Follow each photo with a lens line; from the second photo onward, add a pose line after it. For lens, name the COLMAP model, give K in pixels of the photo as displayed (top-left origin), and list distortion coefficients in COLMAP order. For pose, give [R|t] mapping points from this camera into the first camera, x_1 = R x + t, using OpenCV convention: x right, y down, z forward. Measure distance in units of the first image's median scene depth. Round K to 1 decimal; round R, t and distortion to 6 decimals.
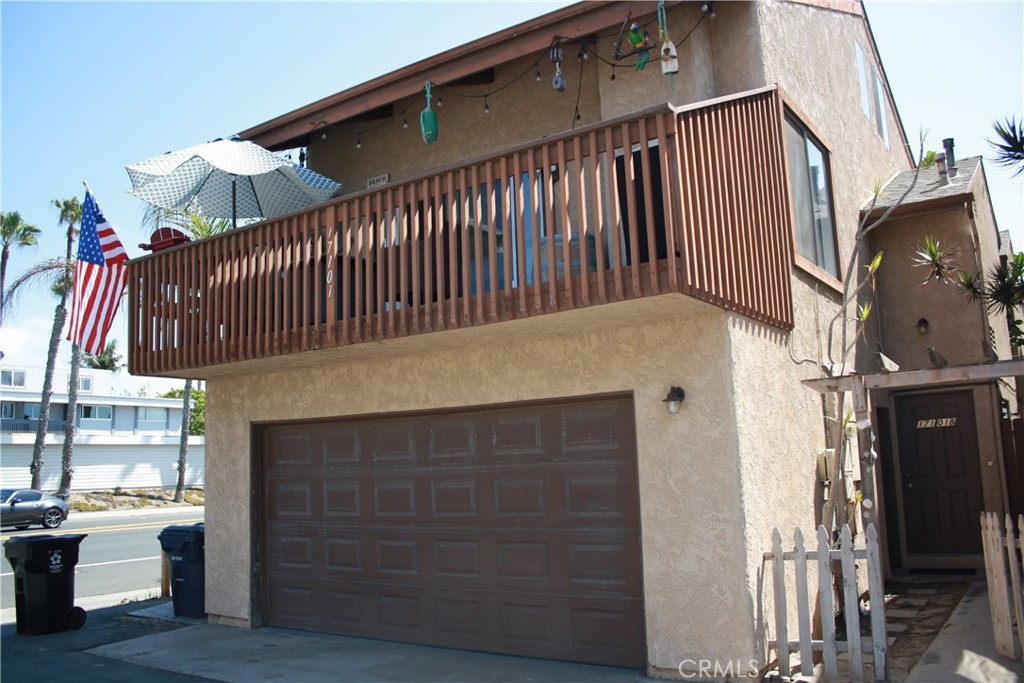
lens RADIAL K [[863.3, 0, 517.4], [0, 863.3, 336.1], [0, 0, 1]] dist [-0.098482, 0.029861]
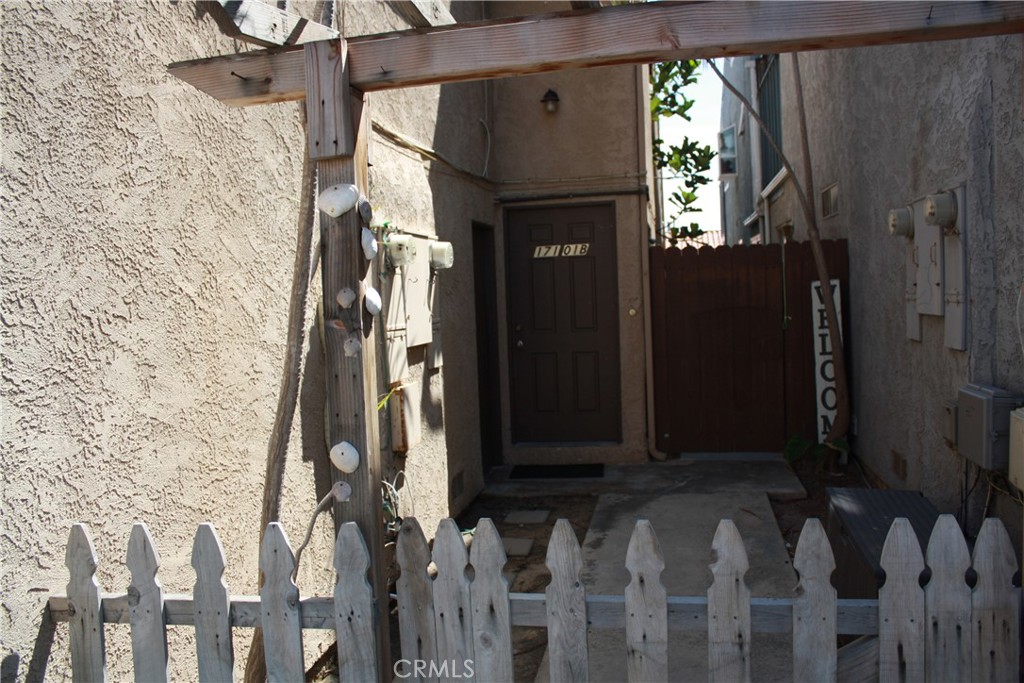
lens RADIAL K [[863.3, 0, 506.9], [0, 863.3, 339.6], [0, 0, 1]] dist [-0.098482, 0.029861]
pose [[0.921881, -0.019093, 0.387002, 0.201264], [-0.054373, 0.982527, 0.177998, 0.055658], [-0.383639, -0.185136, 0.904735, 0.405171]]
